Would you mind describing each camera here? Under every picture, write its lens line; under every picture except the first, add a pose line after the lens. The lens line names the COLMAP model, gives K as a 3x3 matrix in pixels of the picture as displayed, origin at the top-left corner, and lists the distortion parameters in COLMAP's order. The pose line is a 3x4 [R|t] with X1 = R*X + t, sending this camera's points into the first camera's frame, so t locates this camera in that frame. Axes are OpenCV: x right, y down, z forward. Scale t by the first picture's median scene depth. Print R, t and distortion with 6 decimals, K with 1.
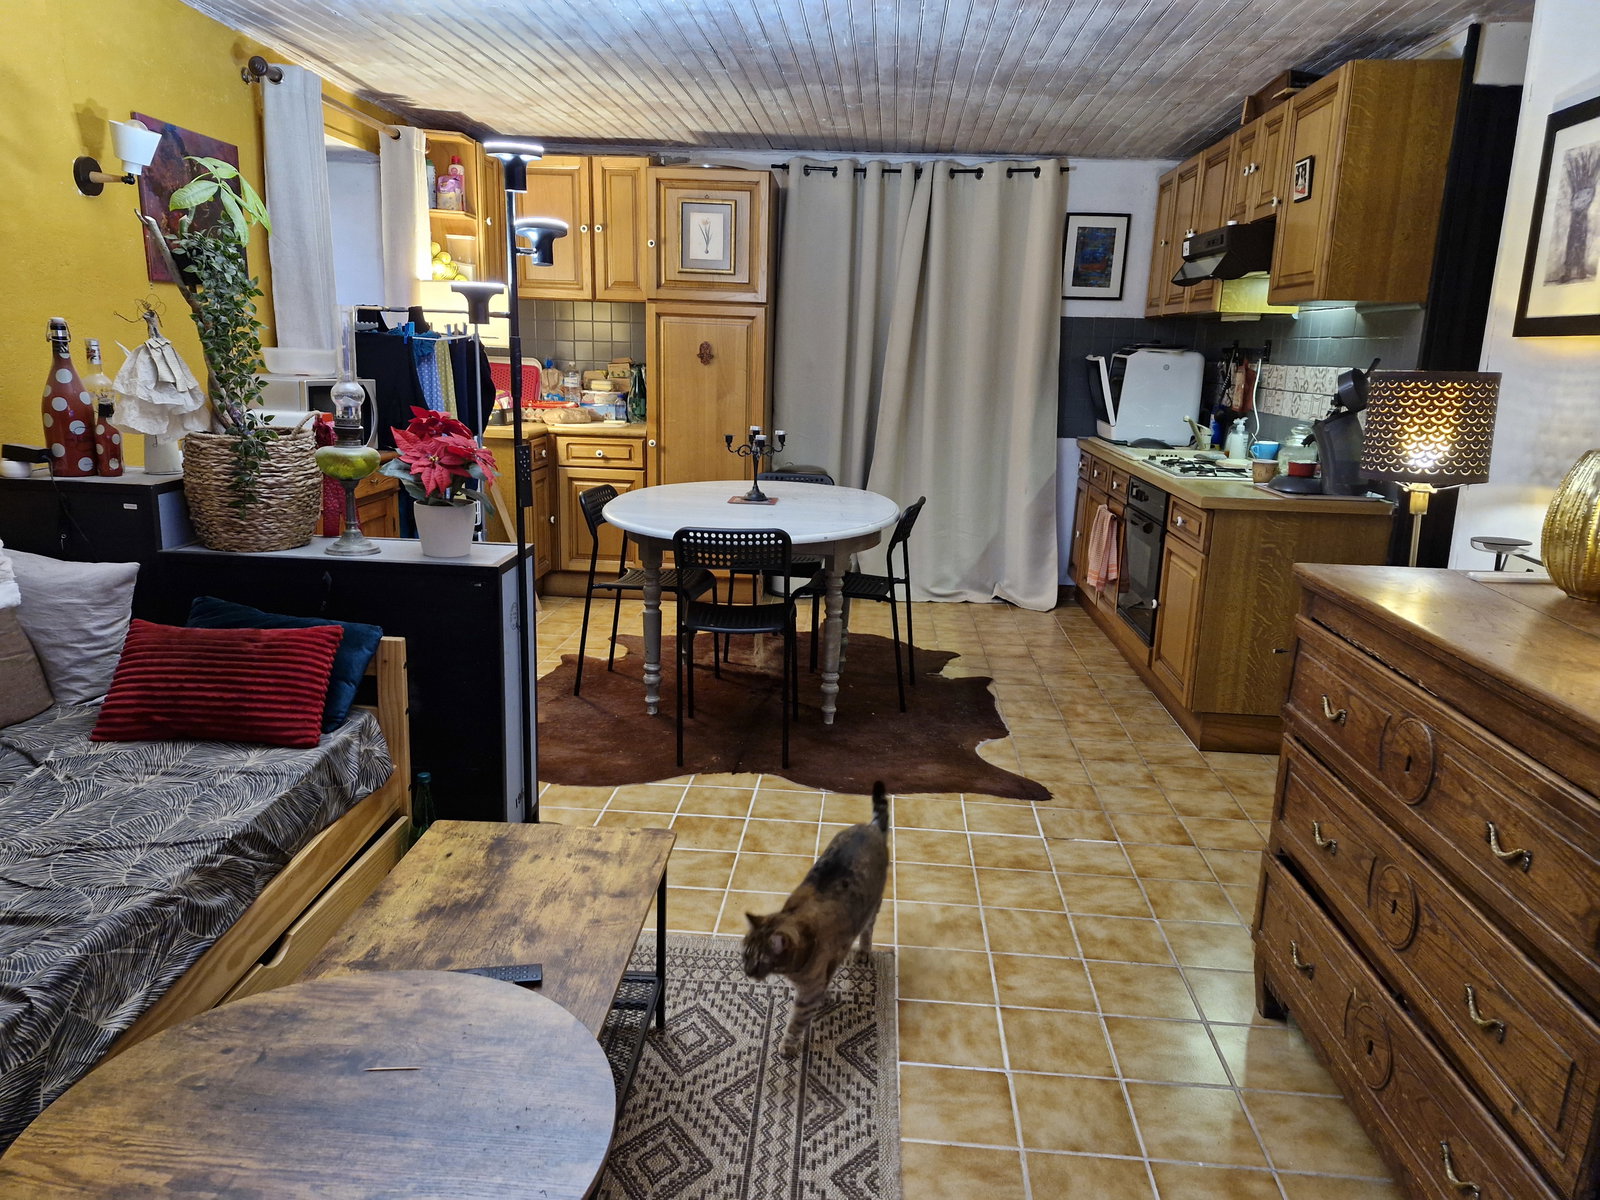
lens RADIAL K [[1089.2, 0, 800.0], [0, 1089.2, 600.0], [0, 0, 1]] dist [0.049406, -0.031820]
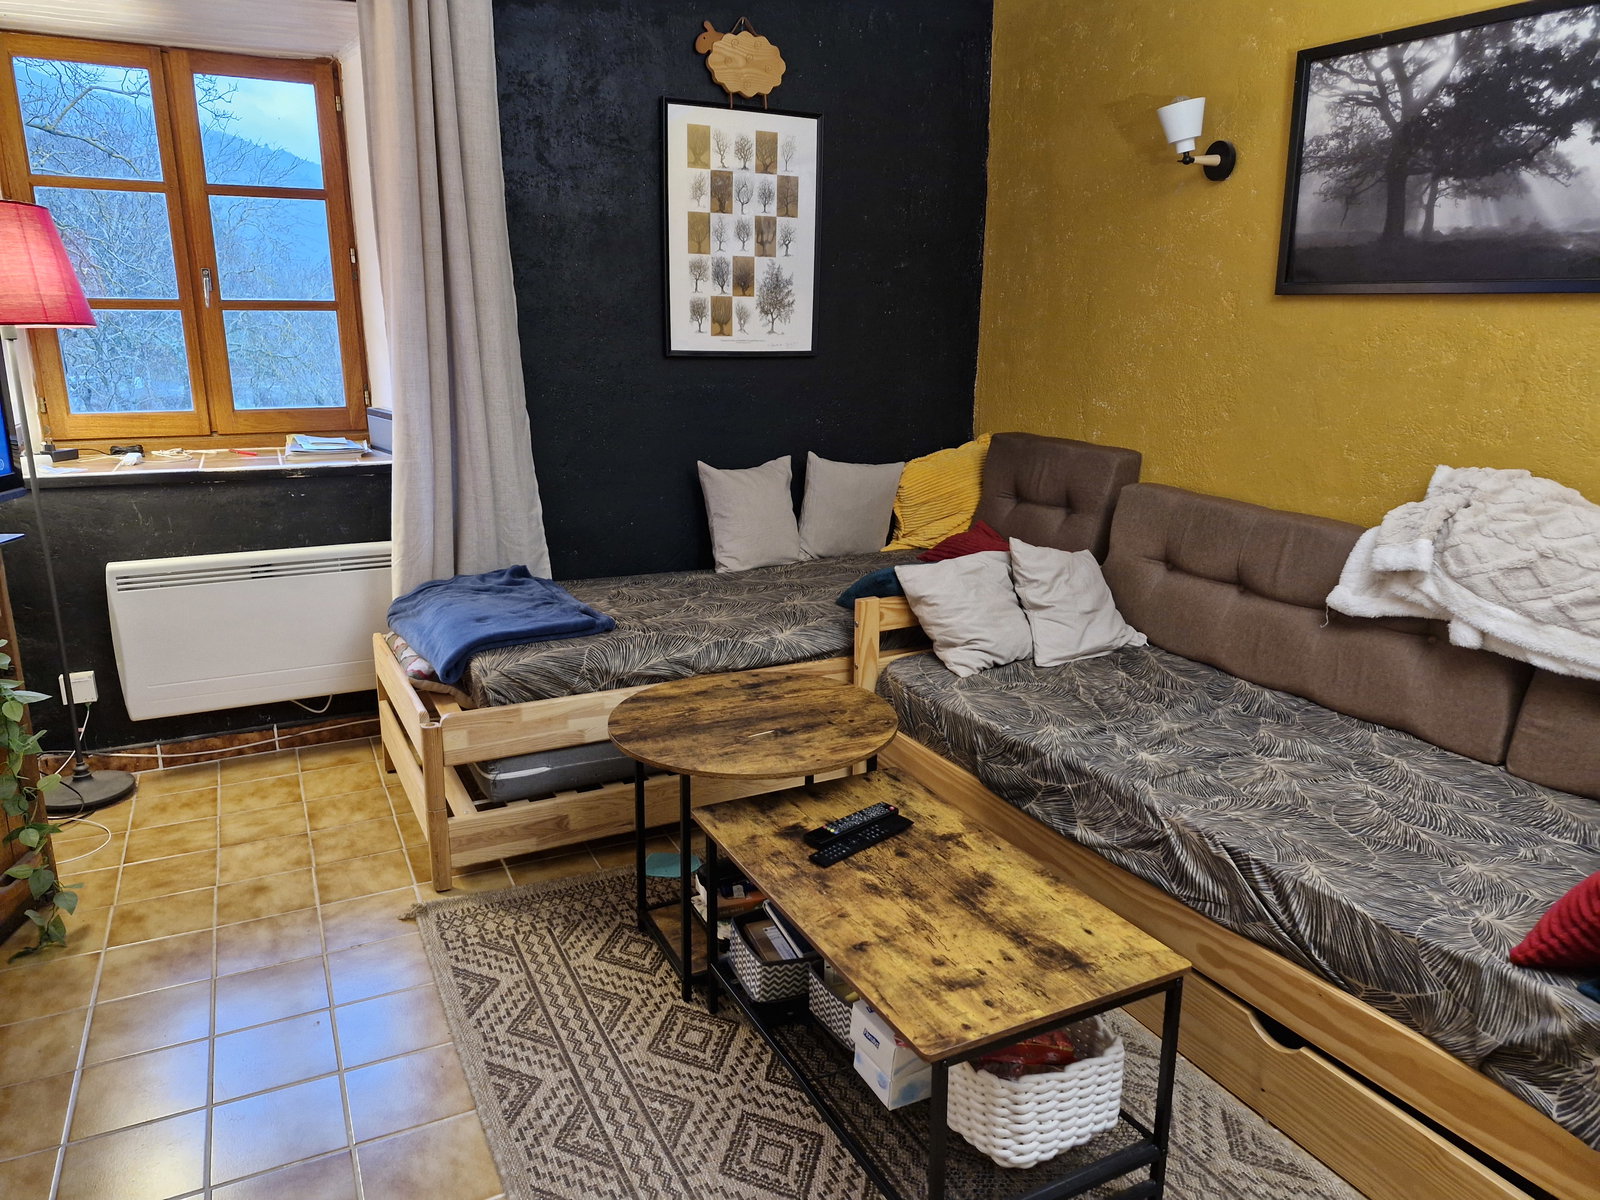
lens RADIAL K [[1089.2, 0, 800.0], [0, 1089.2, 600.0], [0, 0, 1]] dist [0.049406, -0.031820]
pose [[-0.854979, 0.092603, -0.510330, 0.244321], [-0.155273, 0.893106, 0.422198, -0.279381], [0.494876, 0.440211, -0.749208, 1.225296]]
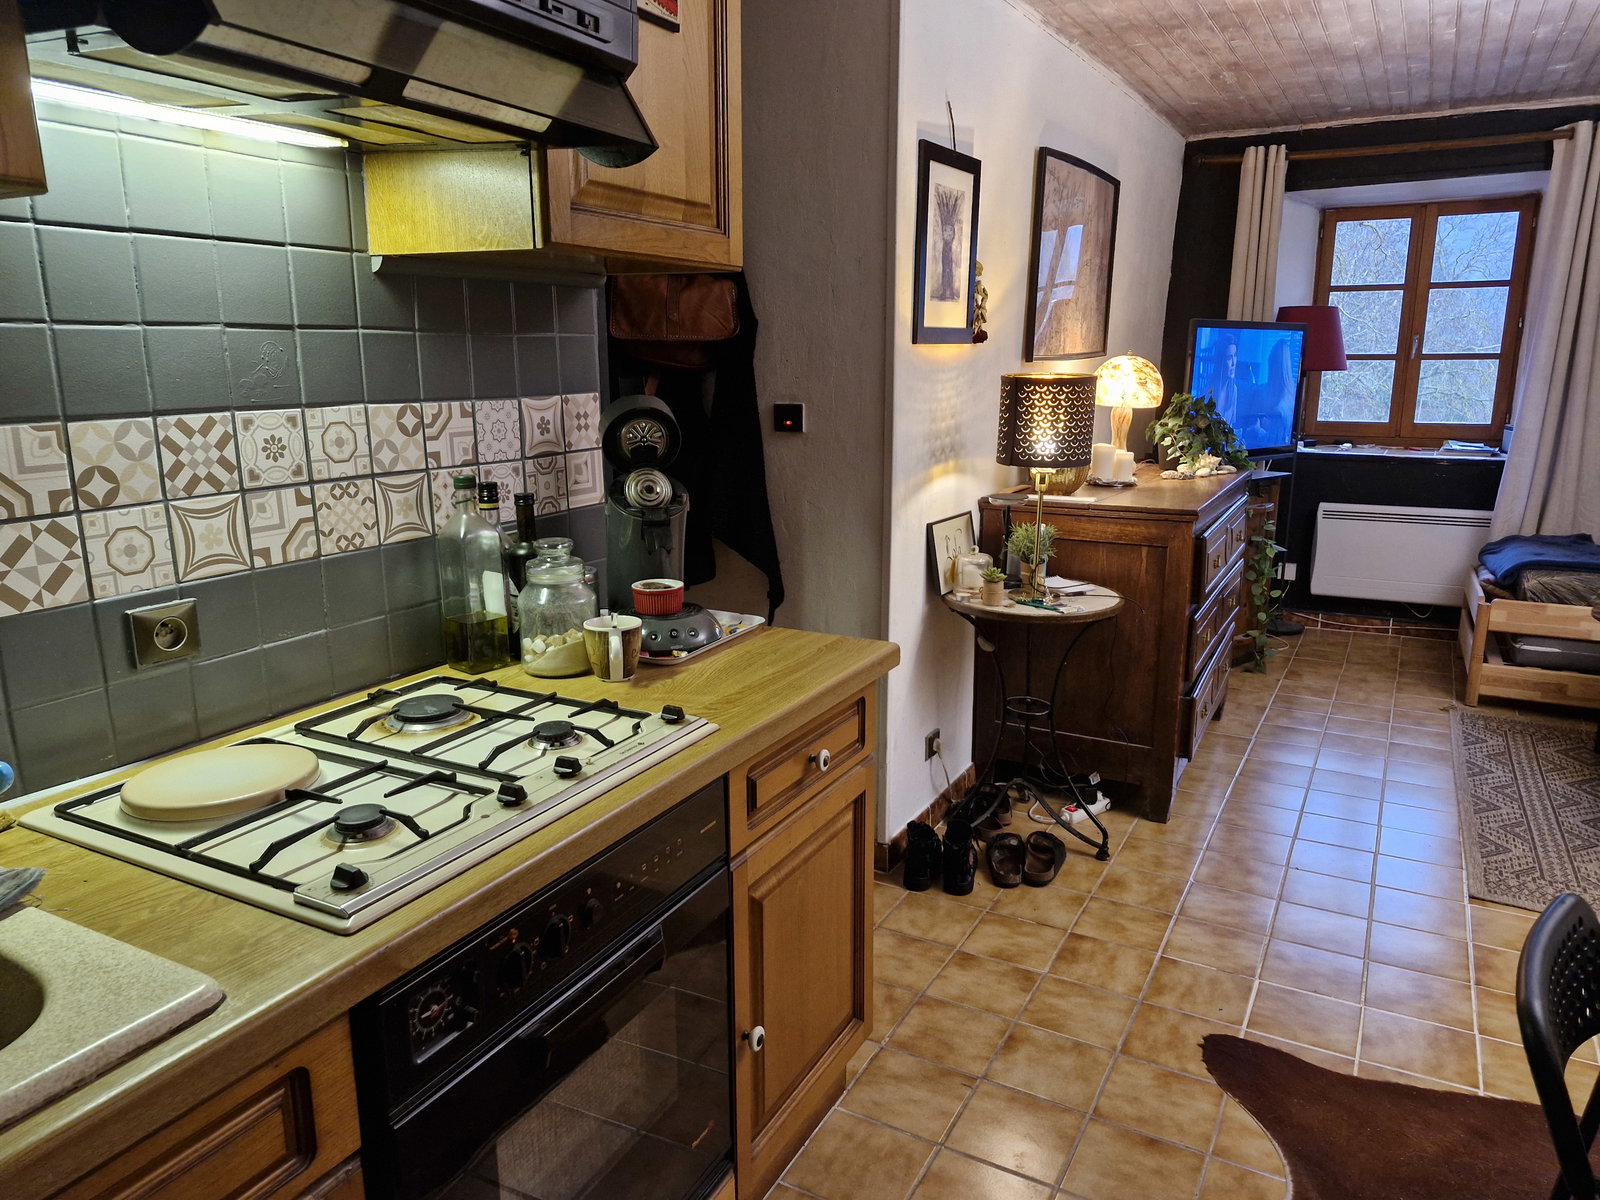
lens RADIAL K [[1114.7, 0, 800.0], [0, 1114.7, 600.0], [0, 0, 1]] dist [0.078603, -0.077107]
pose [[-0.911666, -0.115524, 0.394360, 0.304796], [0.069638, 0.902358, 0.425324, -0.523669], [-0.404989, 0.415216, -0.814604, 2.203181]]
